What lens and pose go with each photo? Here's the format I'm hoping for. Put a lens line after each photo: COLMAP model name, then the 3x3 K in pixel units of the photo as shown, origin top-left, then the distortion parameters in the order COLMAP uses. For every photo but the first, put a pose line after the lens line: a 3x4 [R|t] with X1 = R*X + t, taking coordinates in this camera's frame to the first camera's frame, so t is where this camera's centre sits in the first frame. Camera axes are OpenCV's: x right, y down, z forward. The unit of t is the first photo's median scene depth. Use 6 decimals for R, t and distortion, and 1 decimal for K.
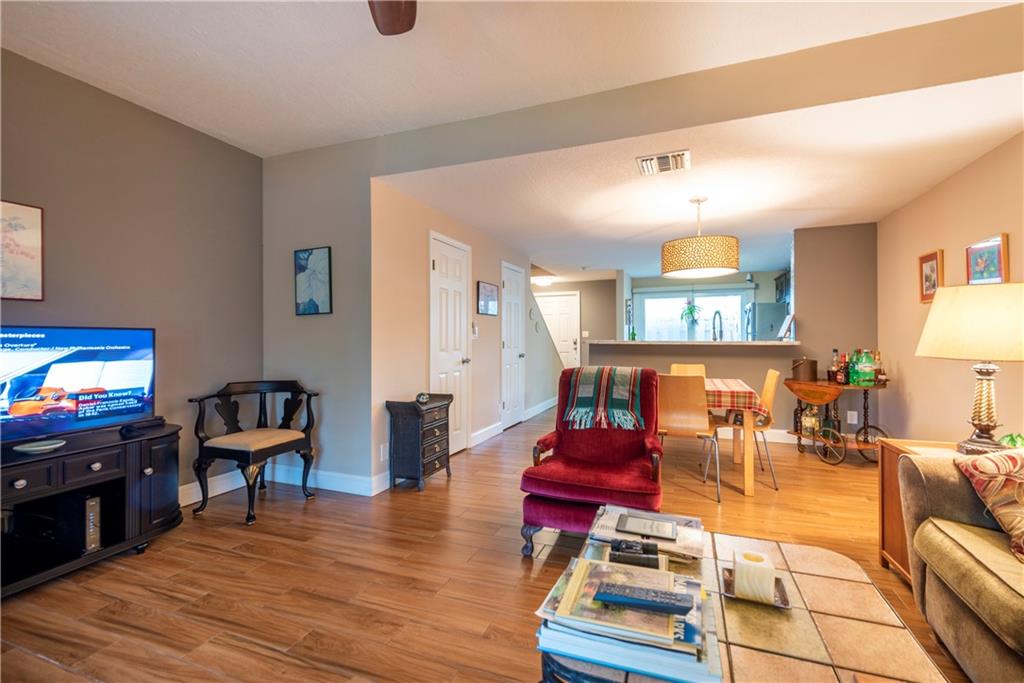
lens RADIAL K [[414.1, 0, 514.1], [0, 414.1, 345.3], [0, 0, 1]] dist [0.008689, -0.003245]
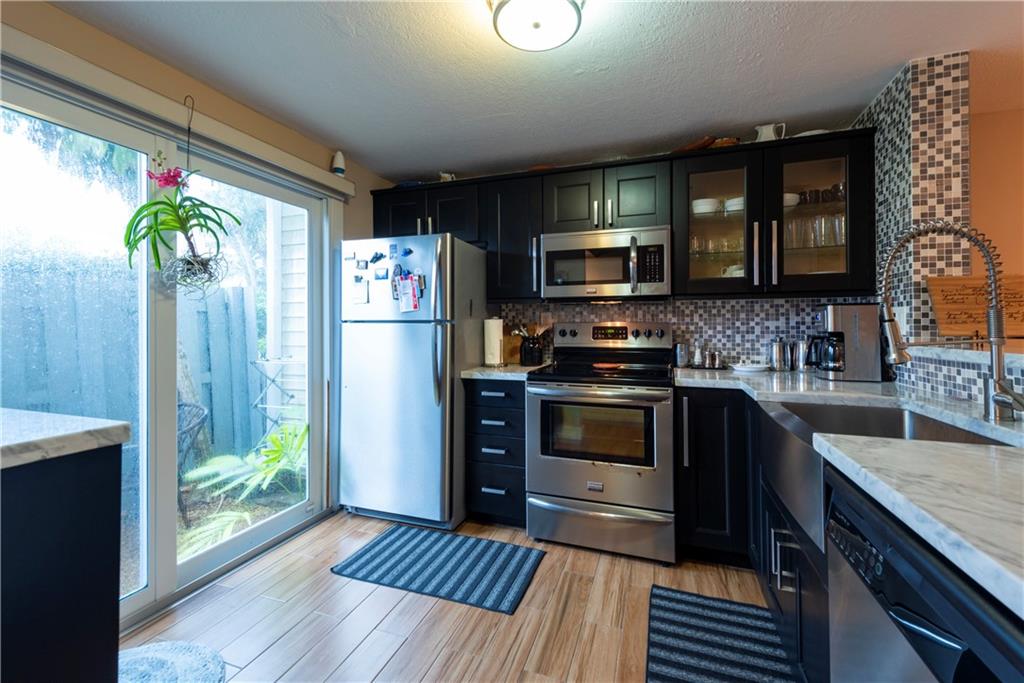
lens RADIAL K [[414.1, 0, 526.1], [0, 414.1, 318.9], [0, 0, 1]] dist [0.008689, -0.003245]
pose [[-0.078037, 0.016908, 0.996807, 0.447148], [0.019289, 0.999695, -0.015447, -0.051315], [-0.996764, 0.018022, -0.078340, 2.085574]]
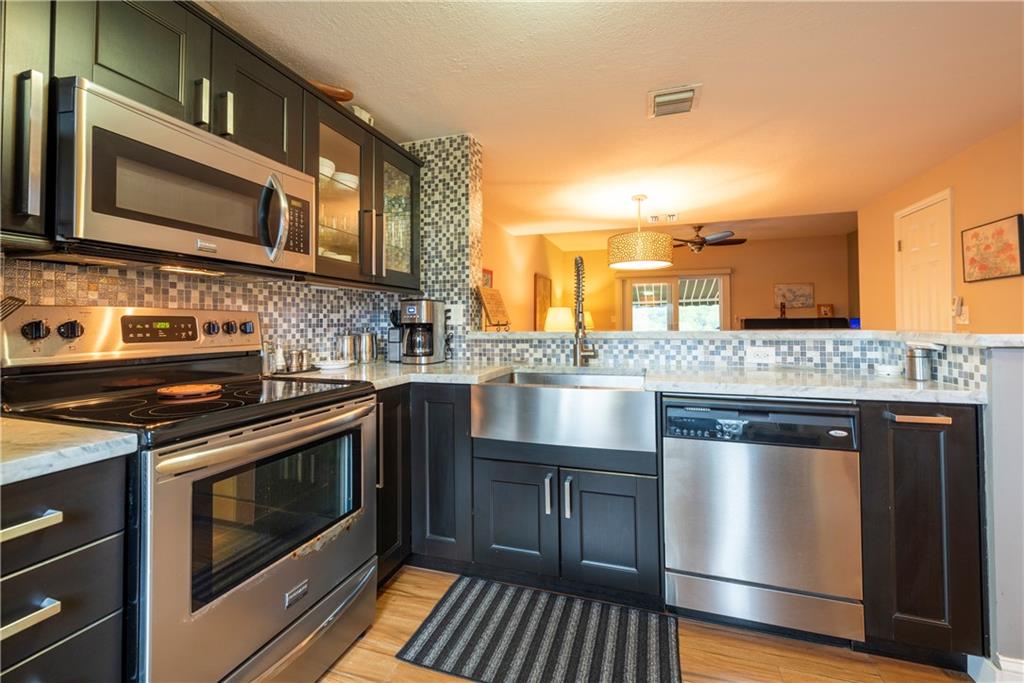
lens RADIAL K [[419.9, 0, 520.1], [0, 419.9, 311.5], [0, 0, 1]] dist [0.008300, -0.000350]
pose [[-0.996157, 0.003786, -0.087500, 0.949158], [0.004872, 0.999914, -0.012203, -0.042946], [0.087446, -0.012583, -0.996090, 2.341420]]
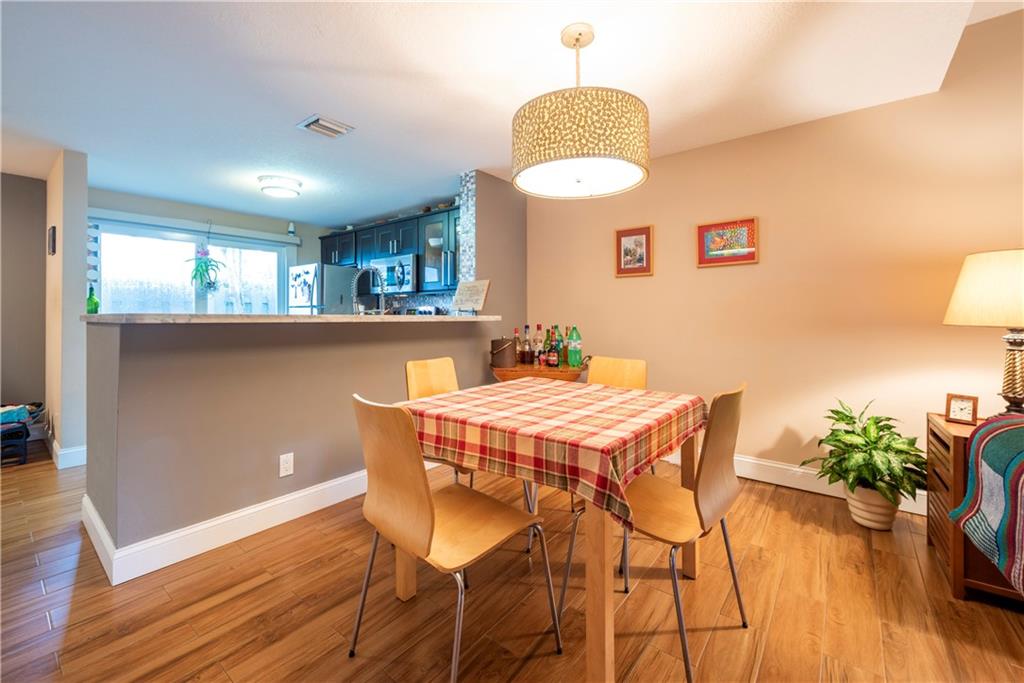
lens RADIAL K [[414.1, 0, 514.0], [0, 414.1, 311.7], [0, 0, 1]] dist [0.008689, -0.003245]
pose [[0.260621, 0.009034, 0.965399, -0.096744], [0.017306, 0.999752, -0.014027, -0.006070], [-0.965286, 0.020363, 0.260400, 1.065666]]
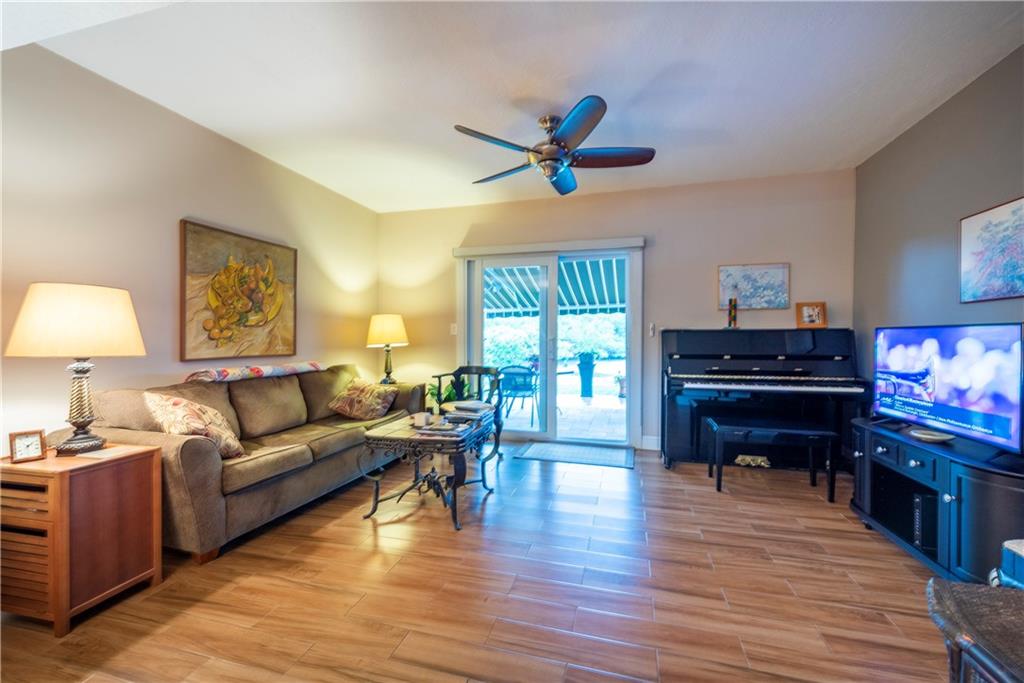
lens RADIAL K [[414.1, 0, 518.9], [0, 414.1, 338.9], [0, 0, 1]] dist [0.008689, -0.003245]
pose [[-0.990307, 0.000464, -0.138895, 0.071941], [-0.002473, 0.999777, 0.020973, -0.021414], [0.138874, 0.021113, -0.990085, 1.247713]]
